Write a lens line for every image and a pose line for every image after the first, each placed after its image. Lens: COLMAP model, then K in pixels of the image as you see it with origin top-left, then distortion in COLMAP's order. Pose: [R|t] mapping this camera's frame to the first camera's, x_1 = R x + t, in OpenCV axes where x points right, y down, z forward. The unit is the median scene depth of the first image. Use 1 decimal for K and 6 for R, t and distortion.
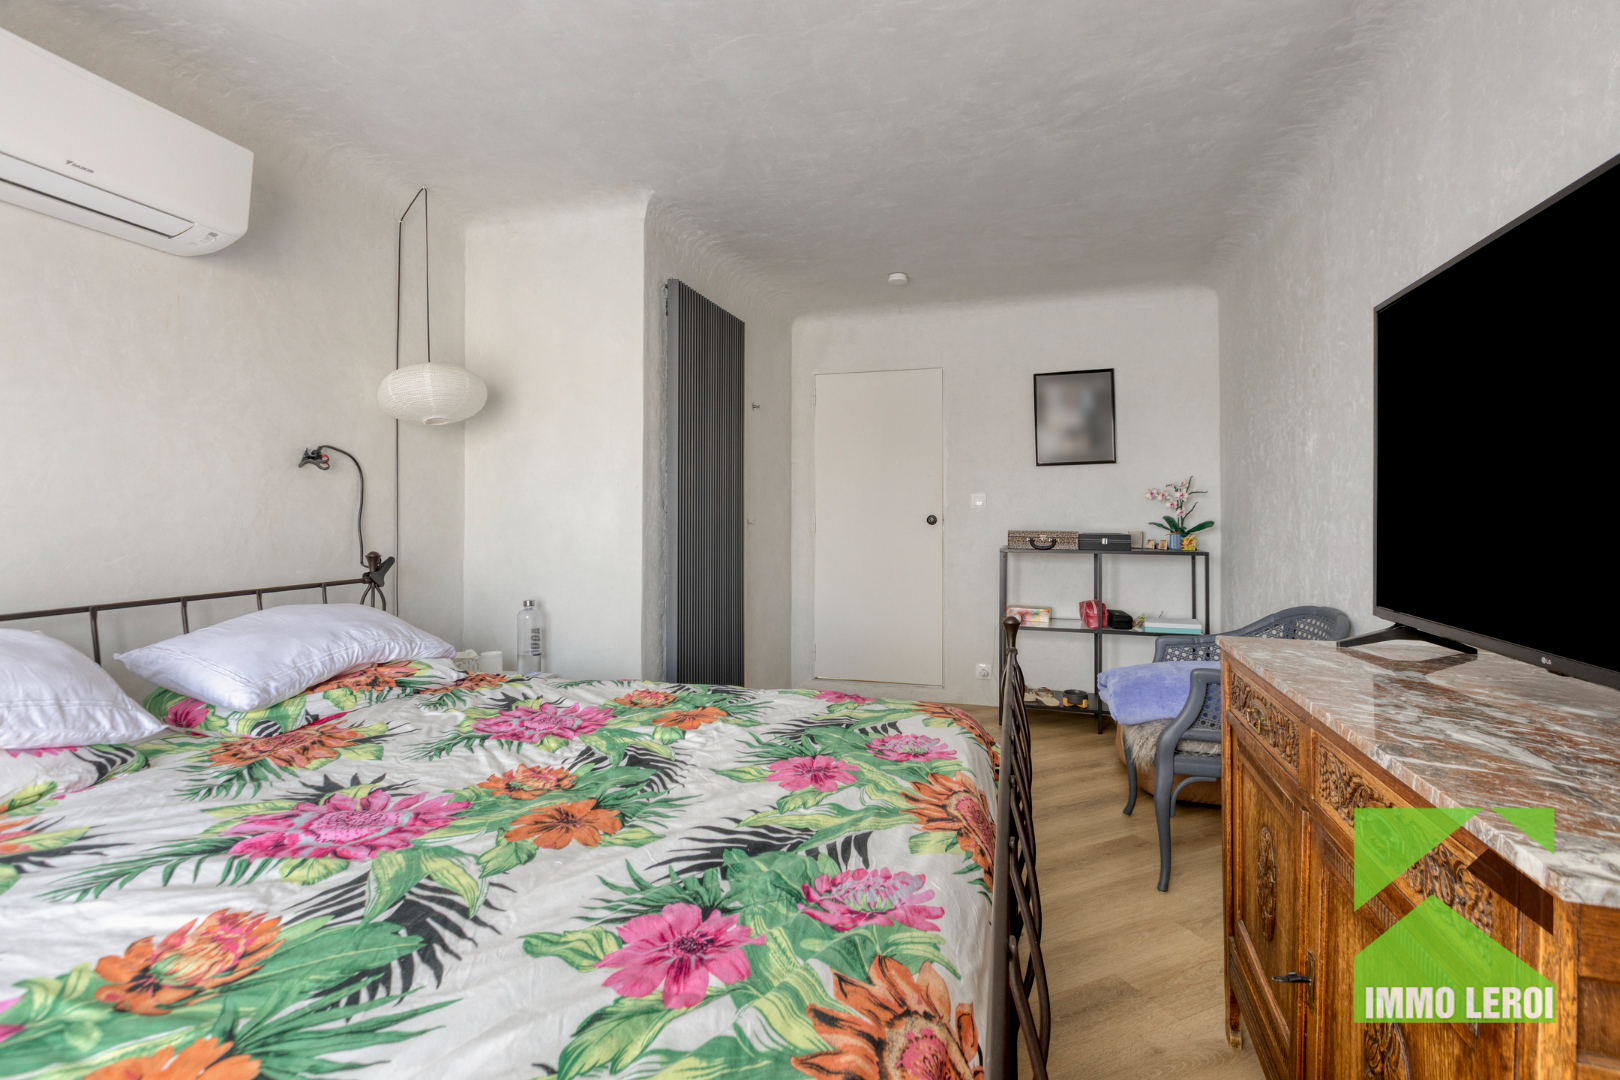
lens RADIAL K [[728.4, 0, 813.6], [0, 728.4, 506.8], [0, 0, 1]] dist [-0.000928, 0.000125]
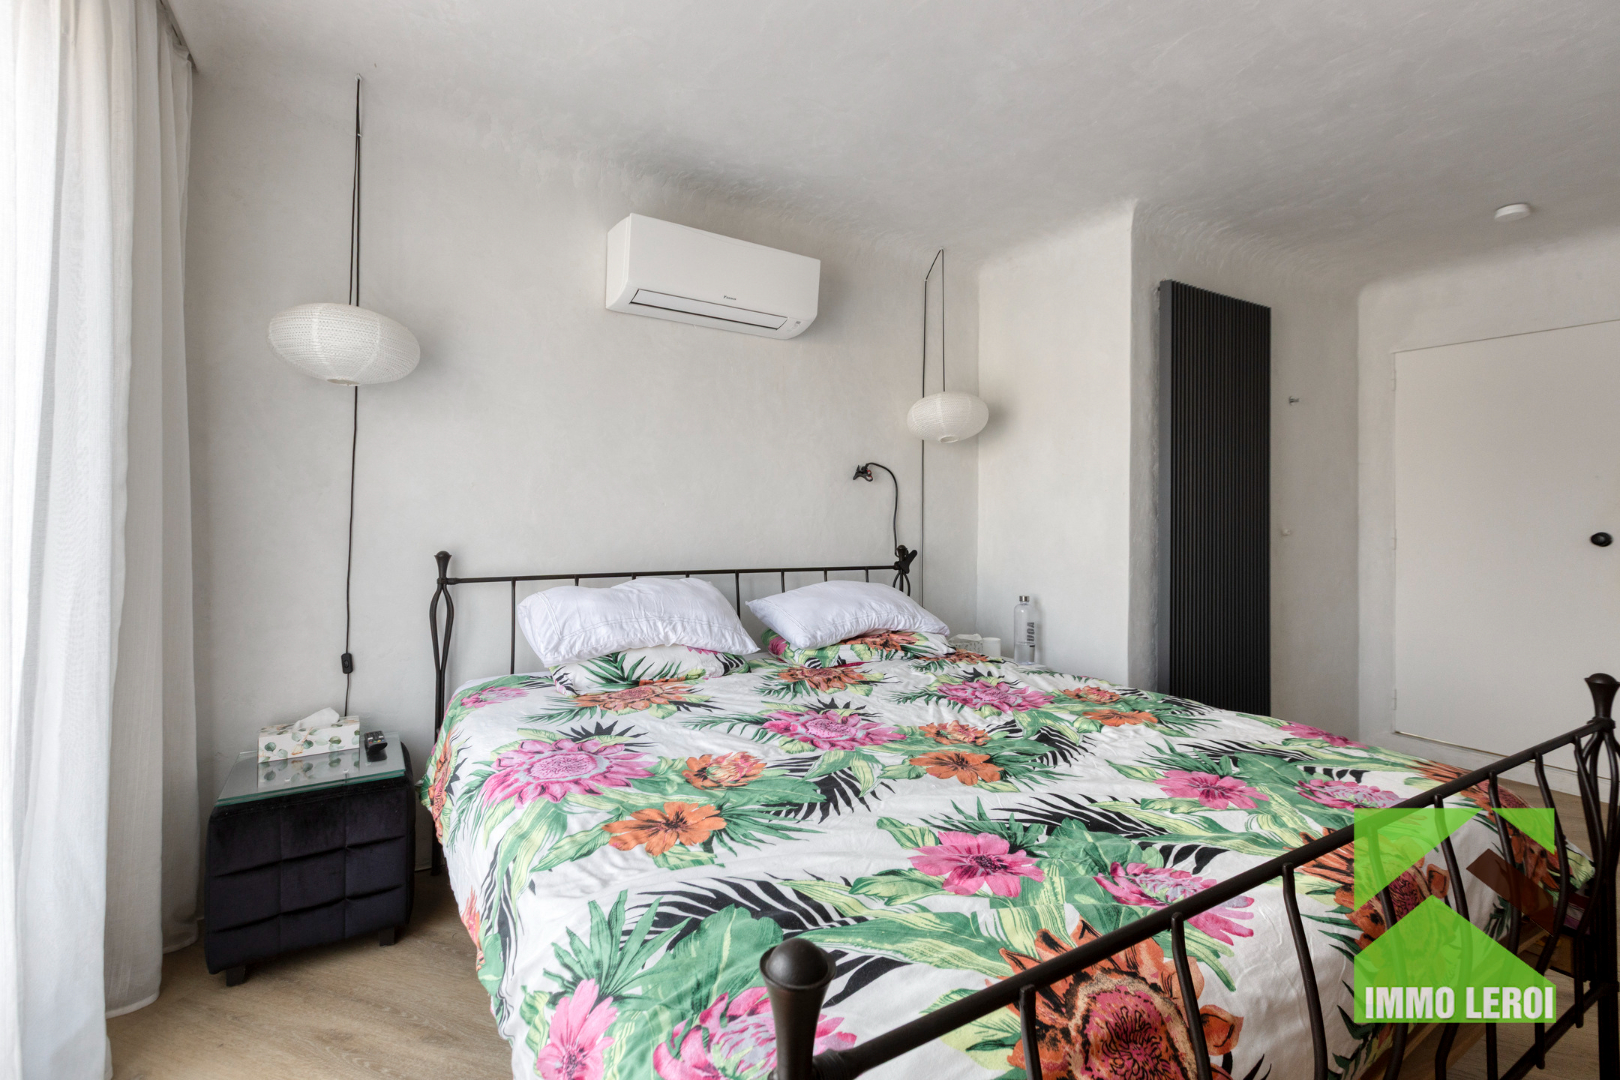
lens RADIAL K [[728.4, 0, 813.6], [0, 728.4, 506.8], [0, 0, 1]] dist [-0.000928, 0.000125]
pose [[0.735179, 0.009107, -0.677812, 0.275081], [-0.014791, 0.999887, -0.002607, 0.000684], [0.677712, 0.011942, 0.735231, -0.074965]]
